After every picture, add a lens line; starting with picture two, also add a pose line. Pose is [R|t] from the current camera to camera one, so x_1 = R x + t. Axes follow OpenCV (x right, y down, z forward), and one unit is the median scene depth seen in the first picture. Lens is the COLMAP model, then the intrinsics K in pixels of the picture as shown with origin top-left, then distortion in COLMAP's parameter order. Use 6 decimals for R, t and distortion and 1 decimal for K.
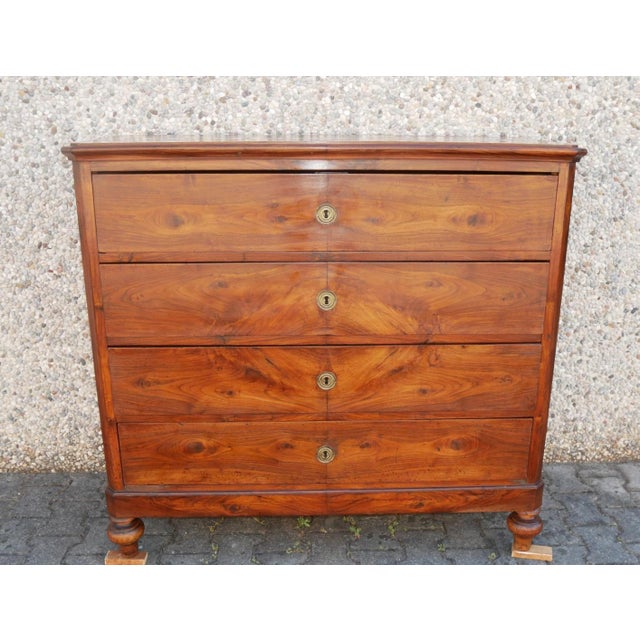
lens RADIAL K [[740.6, 0, 322.9], [0, 740.6, 346.1], [0, 0, 1]] dist [-0.054011, -0.026322]
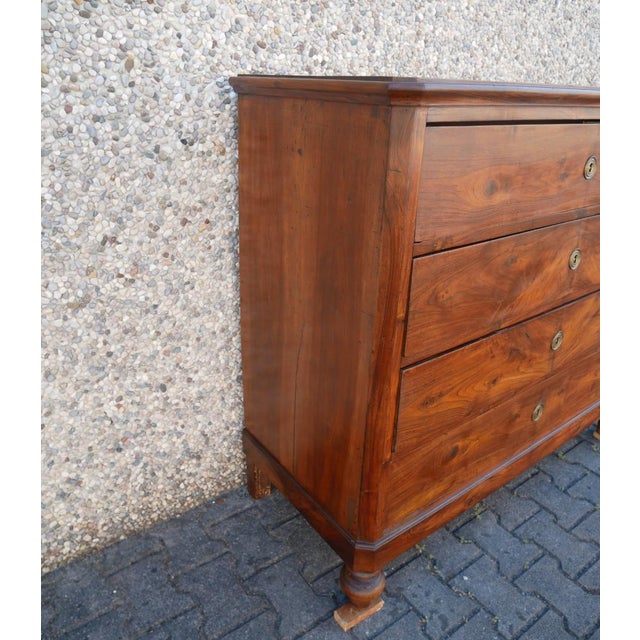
lens RADIAL K [[553.6, 0, 319.5], [0, 553.6, 290.6], [0, 0, 1]] dist [-0.060395, 0.005078]
pose [[0.808488, -0.190902, 0.556690, -0.529119], [0.155848, 0.981606, 0.110275, -0.120795], [-0.567502, -0.002397, 0.823368, 0.491383]]
